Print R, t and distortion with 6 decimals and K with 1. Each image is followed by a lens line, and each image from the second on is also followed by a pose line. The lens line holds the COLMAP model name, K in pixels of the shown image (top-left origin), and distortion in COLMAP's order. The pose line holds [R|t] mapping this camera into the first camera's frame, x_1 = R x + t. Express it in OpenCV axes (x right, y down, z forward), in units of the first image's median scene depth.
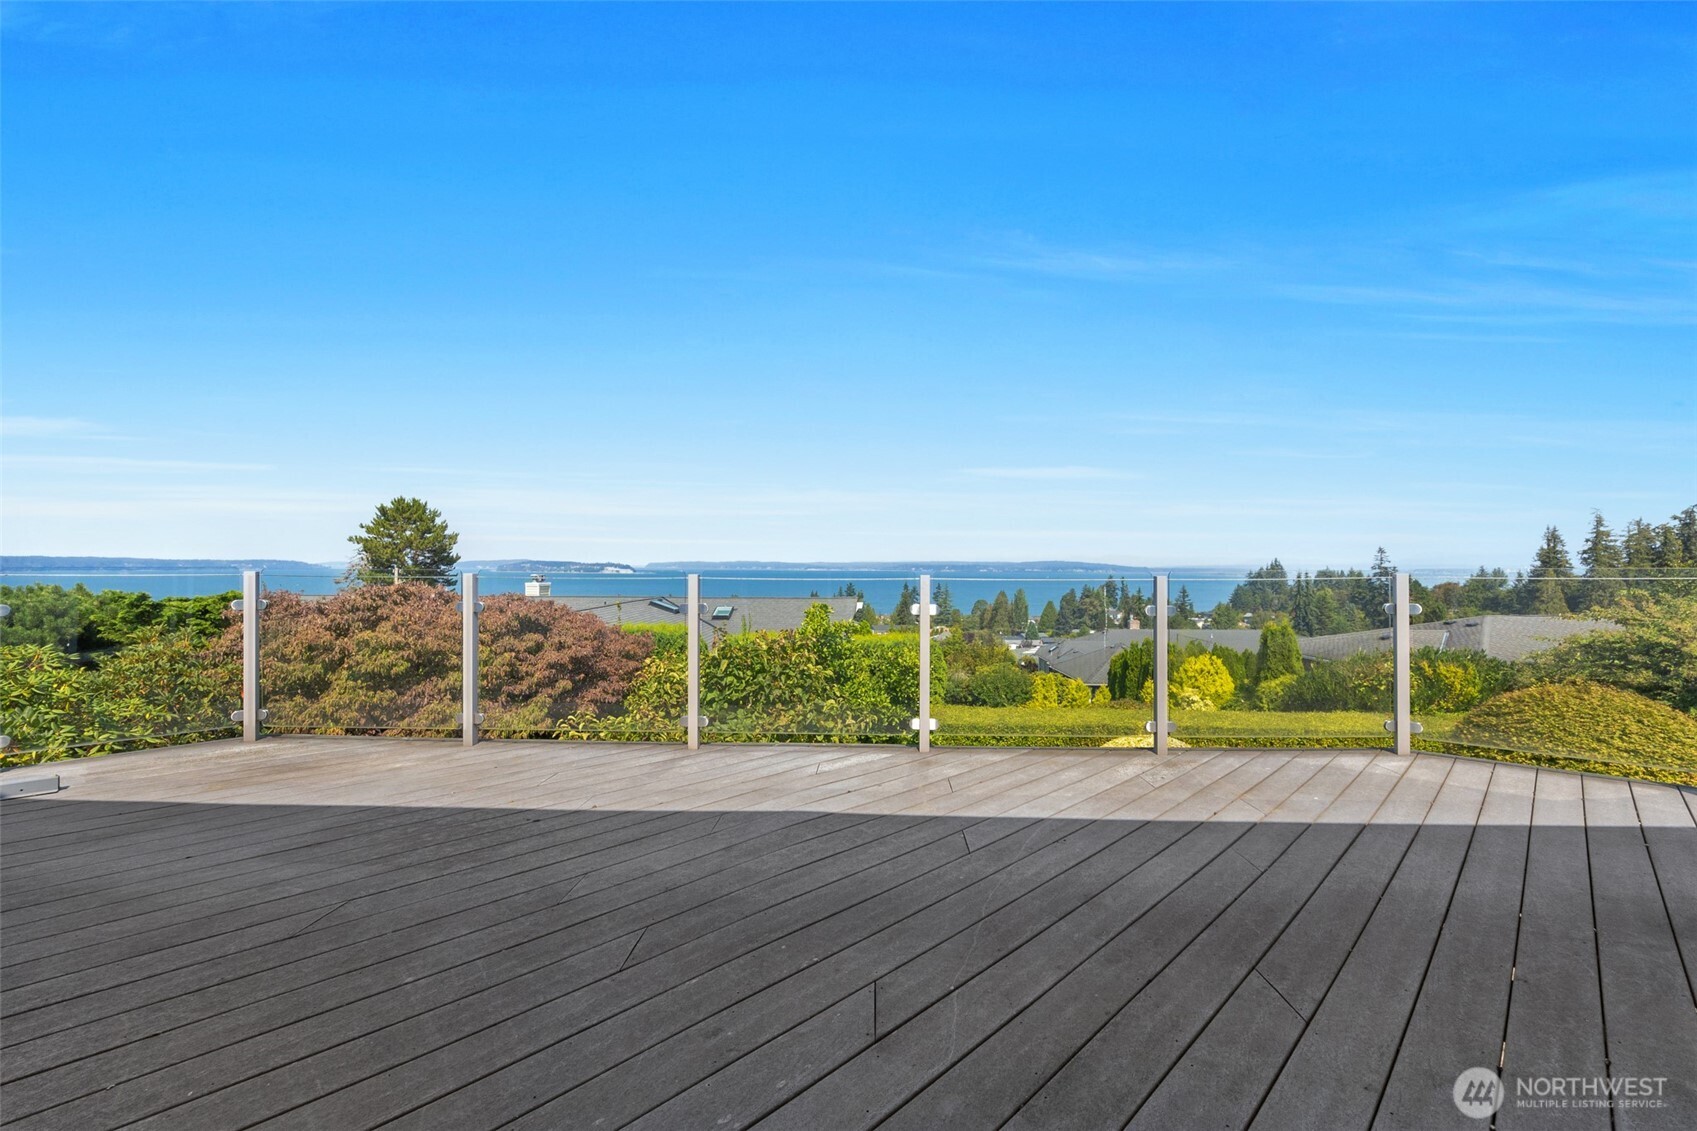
lens RADIAL K [[679.3, 0, 855.9], [0, 679.3, 569.5], [0, 0, 1]] dist [-0.002576, 0.000382]
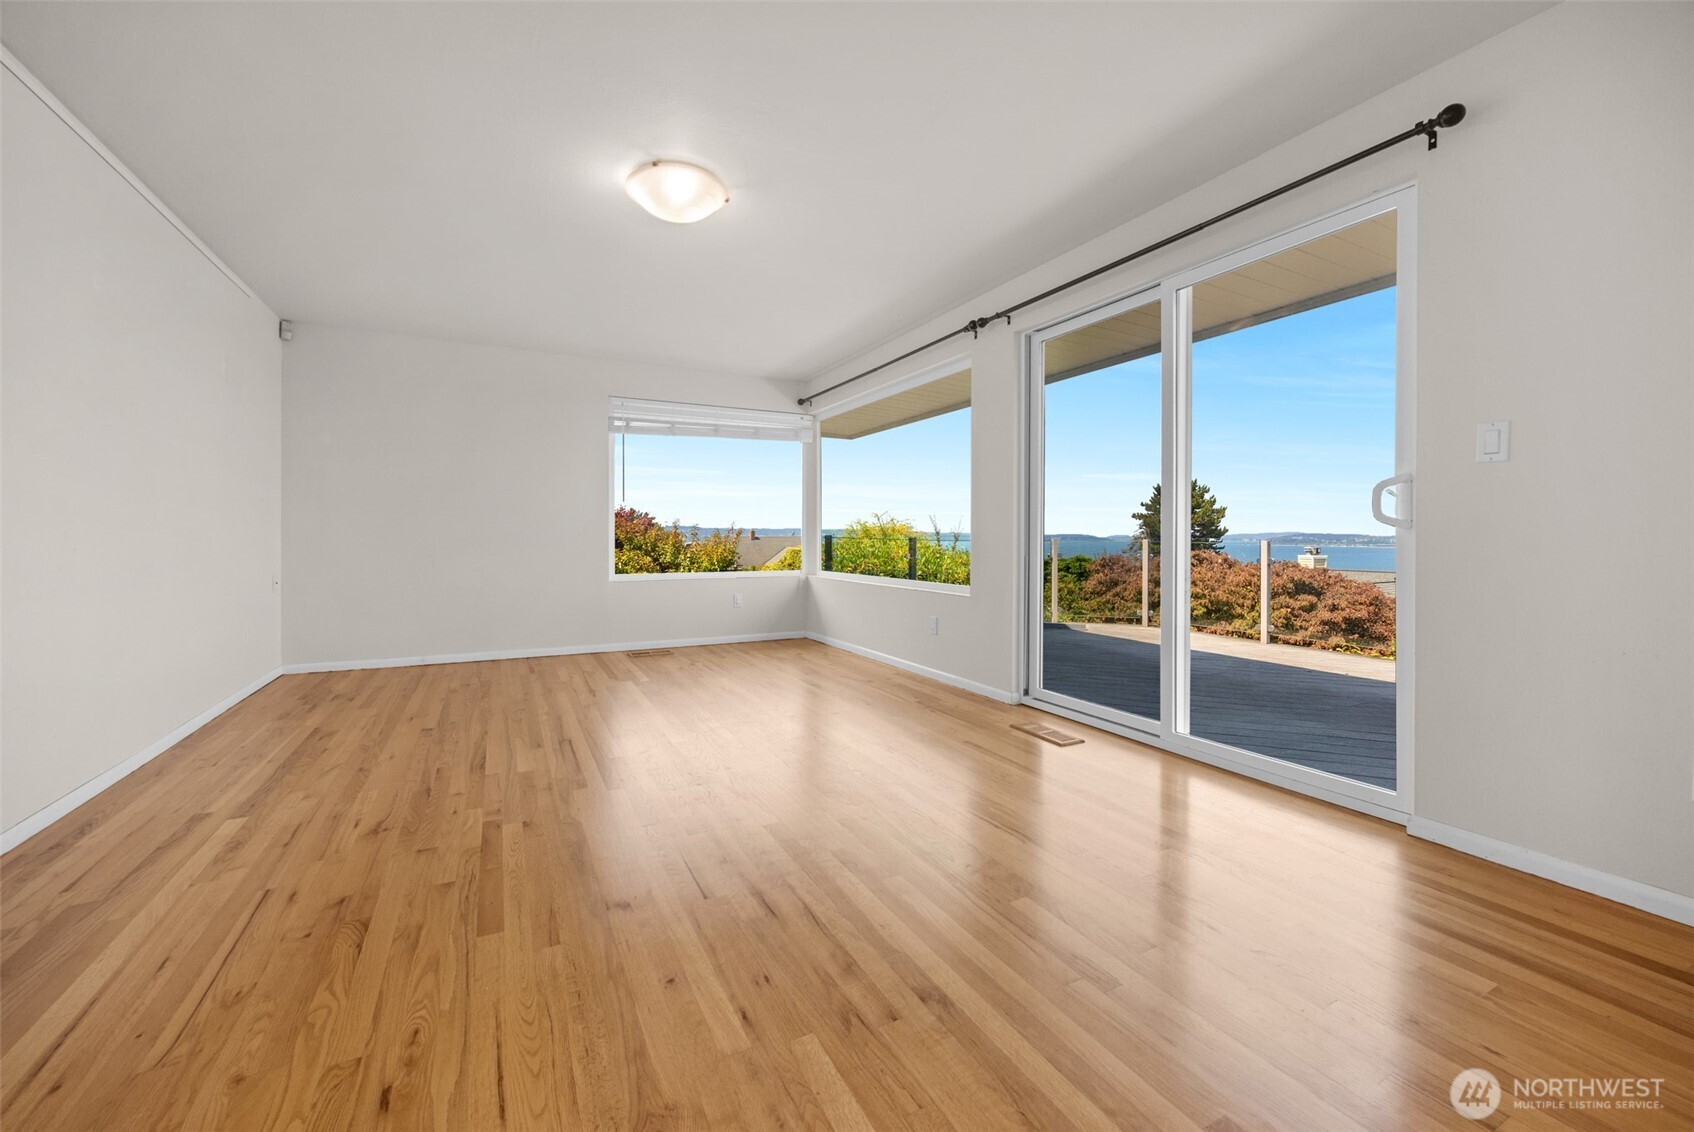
lens RADIAL K [[678.1, 0, 824.4], [0, 678.1, 541.9], [0, 0, 1]] dist [-0.002576, 0.000382]
pose [[0.487008, 0.003568, -0.873390, 0.140665], [-0.004657, 0.999988, 0.001489, 0.005491], [0.873385, 0.003342, 0.487019, -0.300240]]
